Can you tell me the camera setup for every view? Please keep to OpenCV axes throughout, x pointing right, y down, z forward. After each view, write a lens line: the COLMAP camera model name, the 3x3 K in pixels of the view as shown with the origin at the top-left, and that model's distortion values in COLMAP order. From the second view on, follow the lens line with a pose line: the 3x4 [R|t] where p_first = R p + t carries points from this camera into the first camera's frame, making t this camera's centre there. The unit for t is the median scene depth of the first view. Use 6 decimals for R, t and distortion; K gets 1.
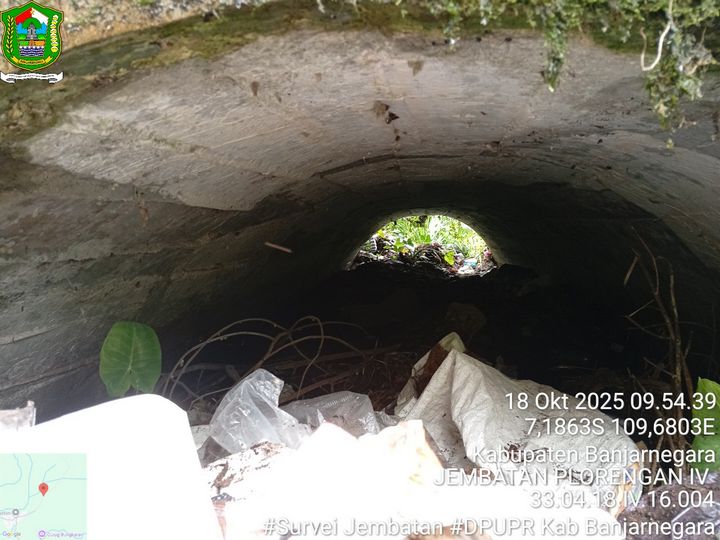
lens RADIAL K [[560.6, 0, 360.2], [0, 560.6, 265.5], [0, 0, 1]] dist [0.084066, -0.177992]
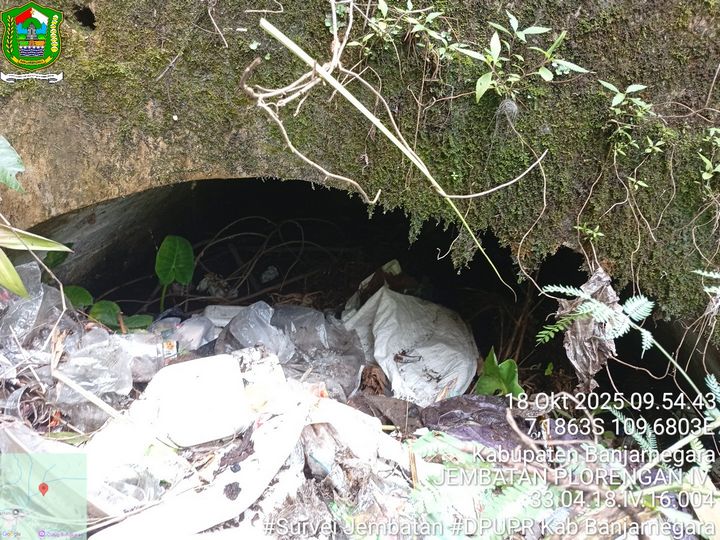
lens RADIAL K [[559.9, 0, 359.0], [0, 559.9, 271.8], [0, 0, 1]] dist [0.095841, -0.183558]
pose [[0.988597, 0.143189, 0.046604, 0.018528], [-0.150581, 0.941578, 0.301257, -0.313645], [-0.000745, -0.304840, 0.952403, -0.423982]]
